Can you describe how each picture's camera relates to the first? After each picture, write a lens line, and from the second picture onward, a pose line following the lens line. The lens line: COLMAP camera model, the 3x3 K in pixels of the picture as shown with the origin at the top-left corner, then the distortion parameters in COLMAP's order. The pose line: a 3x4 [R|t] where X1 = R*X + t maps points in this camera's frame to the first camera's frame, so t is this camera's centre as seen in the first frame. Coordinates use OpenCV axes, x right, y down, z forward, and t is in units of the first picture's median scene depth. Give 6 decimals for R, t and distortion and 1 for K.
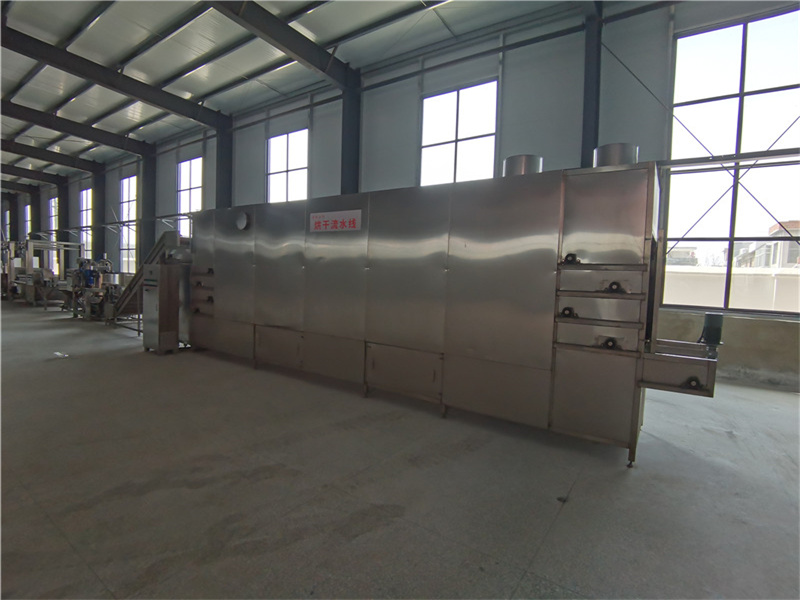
lens RADIAL K [[394.6, 0, 400.0], [0, 394.6, 300.0], [0, 0, 1]] dist [-0.044409, 0.001611]
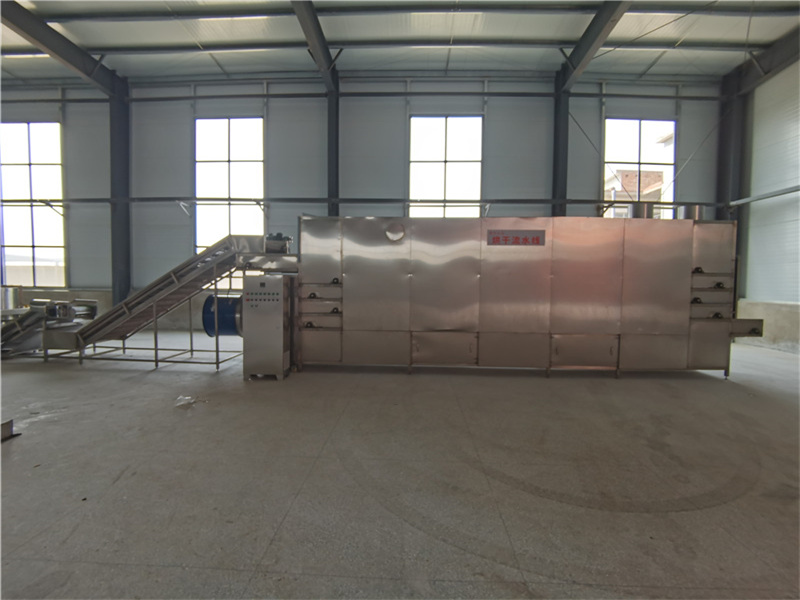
lens RADIAL K [[394.6, 0, 400.0], [0, 394.6, 300.0], [0, 0, 1]] dist [-0.044409, 0.001611]
pose [[0.847972, -0.058234, 0.526832, -0.650488], [0.052705, 0.998284, 0.025513, -0.034105], [-0.527413, 0.006132, 0.849587, 0.091331]]
